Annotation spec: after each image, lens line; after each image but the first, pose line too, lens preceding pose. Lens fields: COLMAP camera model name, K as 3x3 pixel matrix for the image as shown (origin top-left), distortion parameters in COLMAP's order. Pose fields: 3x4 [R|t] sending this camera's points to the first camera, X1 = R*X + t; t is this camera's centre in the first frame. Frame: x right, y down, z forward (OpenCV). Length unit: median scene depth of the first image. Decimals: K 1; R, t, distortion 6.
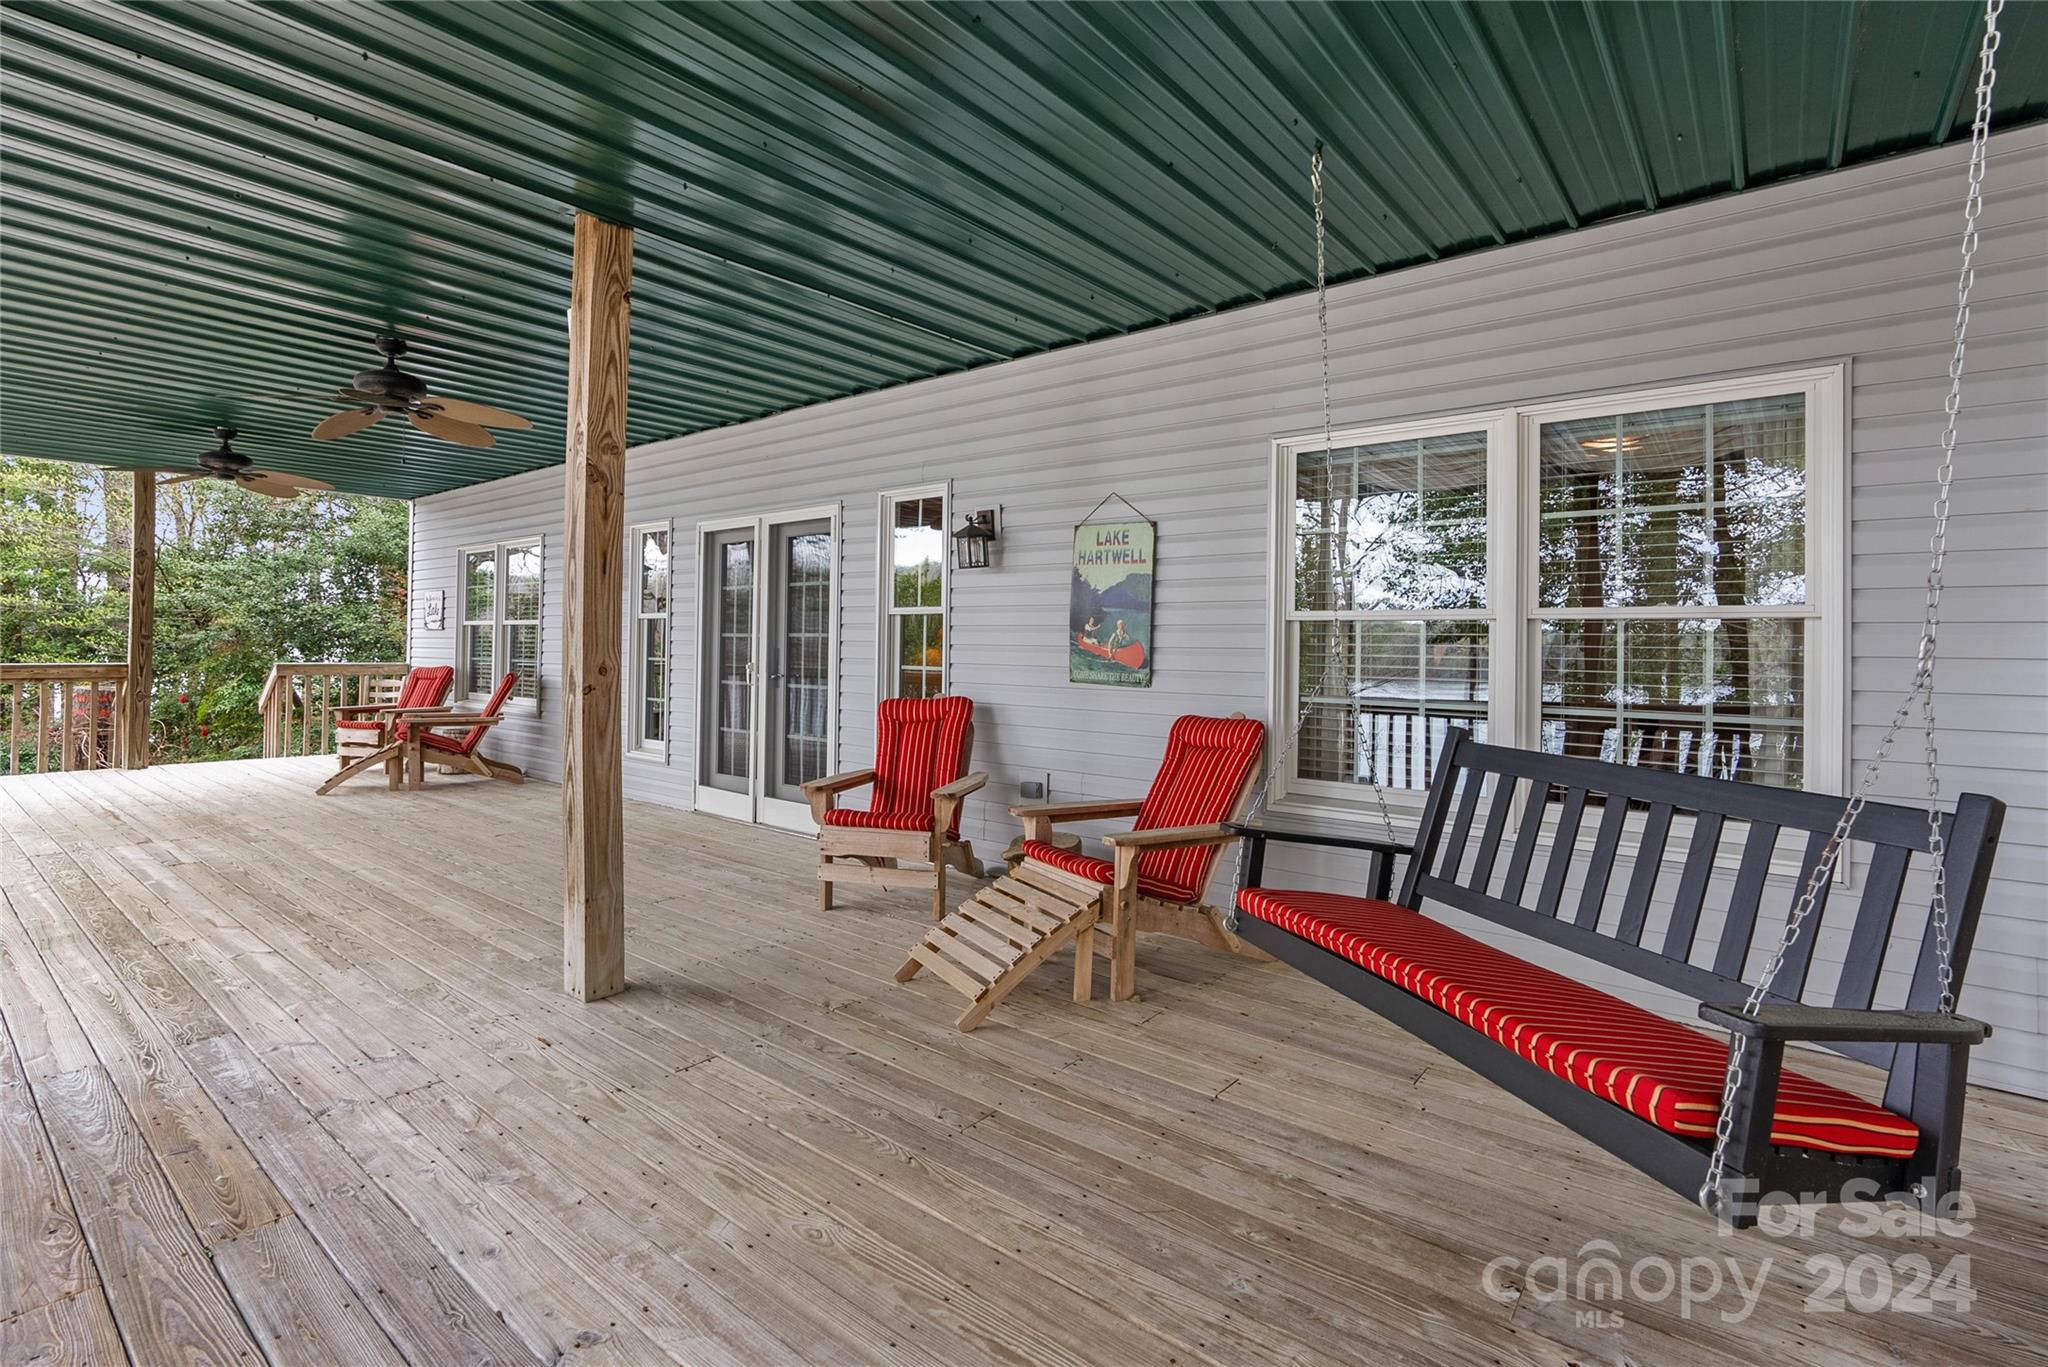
lens RADIAL K [[926.5, 0, 1024.0], [0, 926.5, 660.4], [0, 0, 1]] dist [-0.010063, -0.000037]
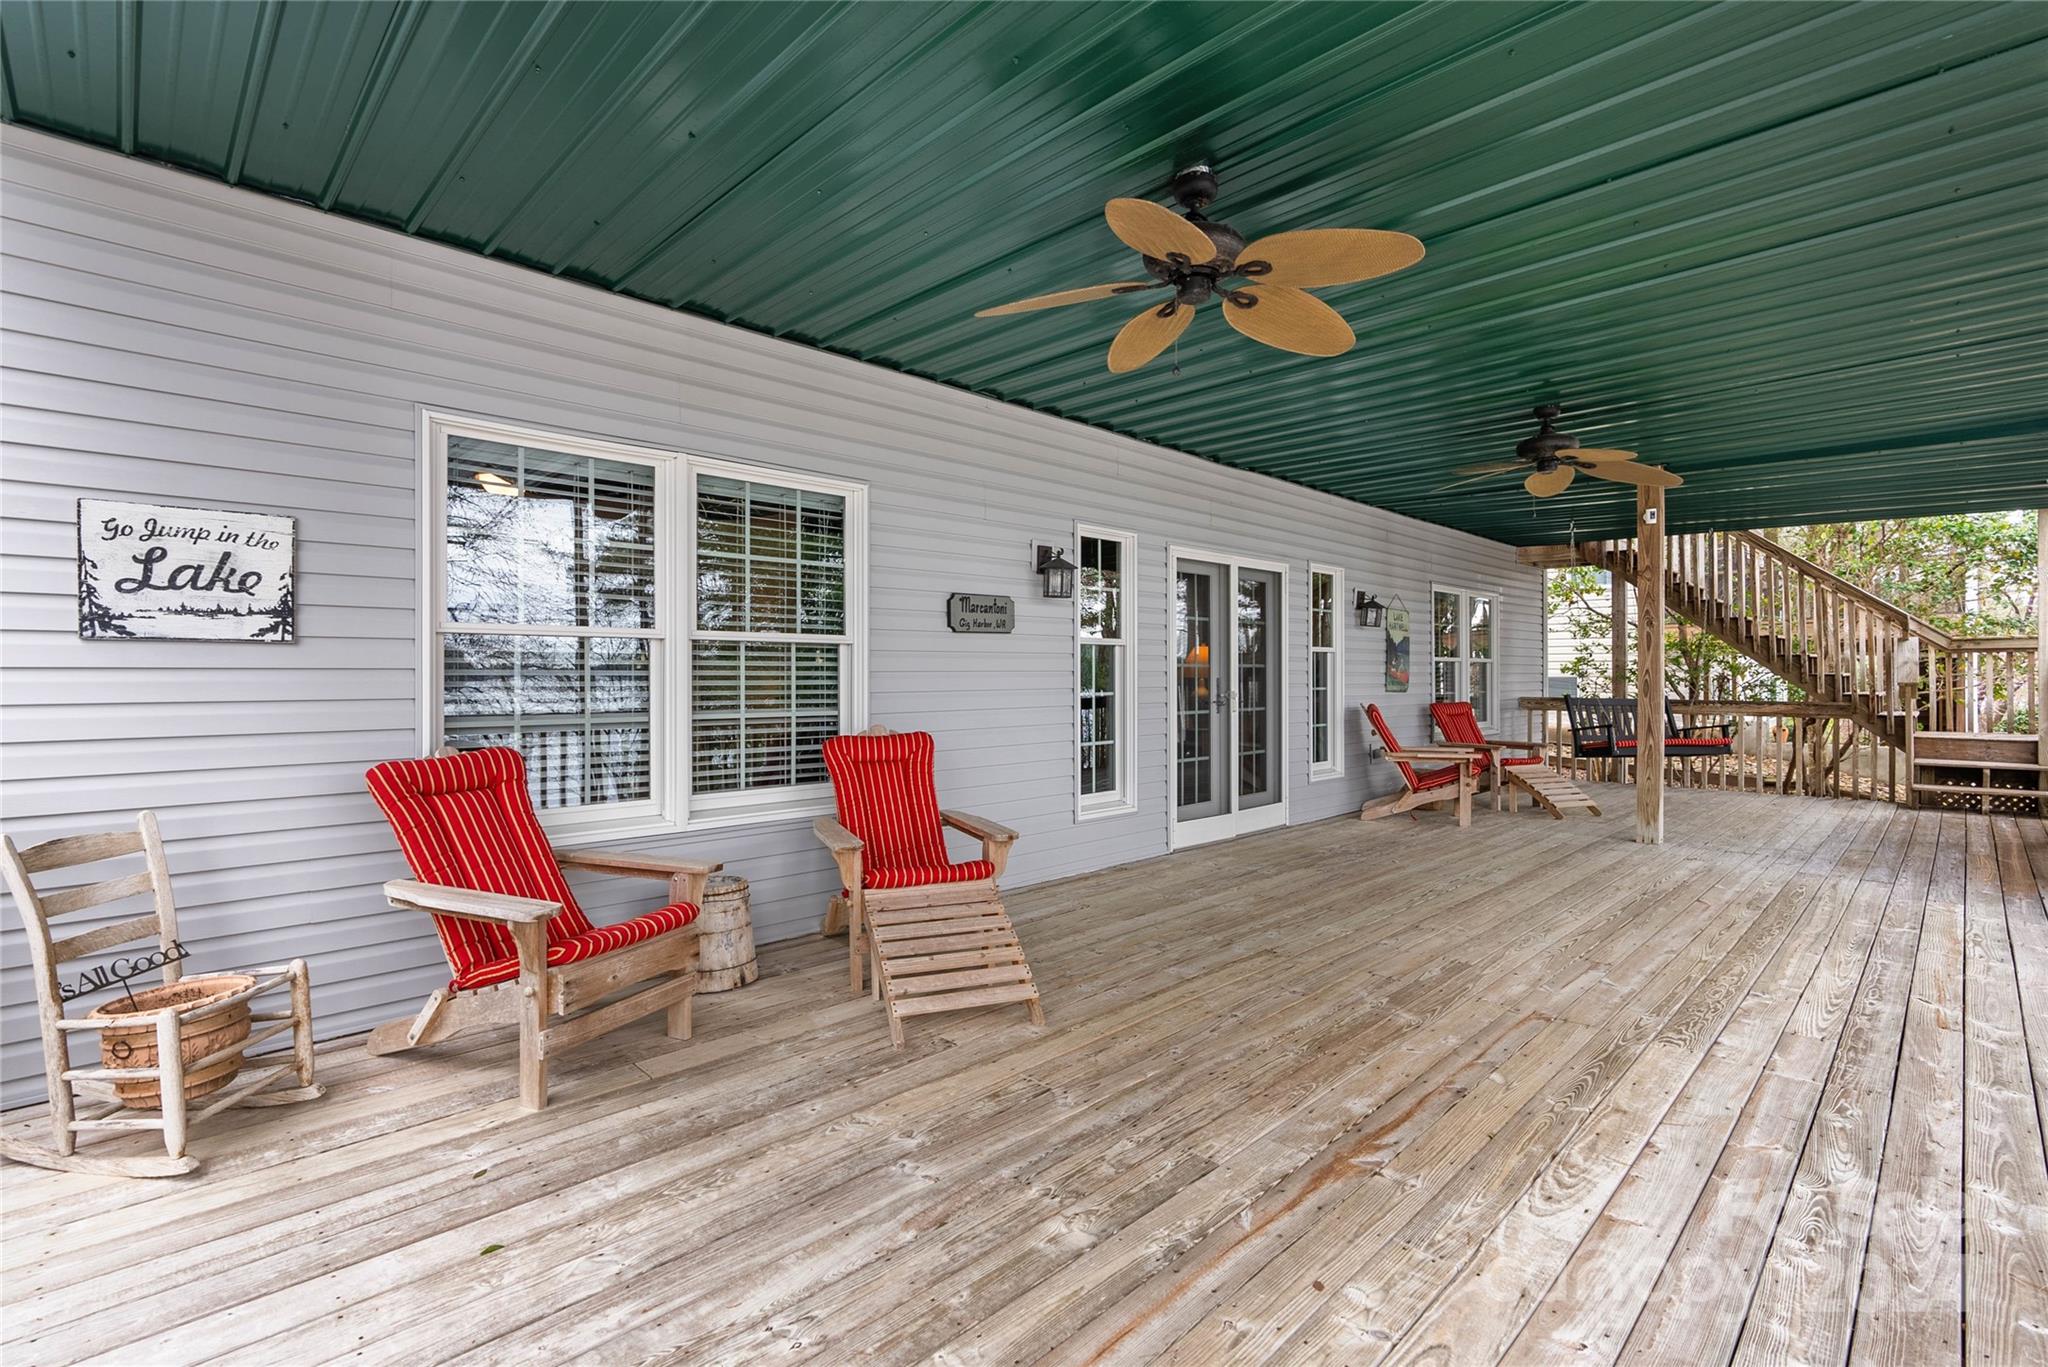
lens RADIAL K [[945.9, 0, 1034.9], [0, 945.9, 669.7], [0, 0, 1]] dist [-0.066324, 0.027572]
pose [[0.104730, -0.007991, 0.994469, -0.566737], [0.009355, 0.999931, 0.007050, -0.012350], [-0.994457, 0.008565, 0.104798, 0.448545]]
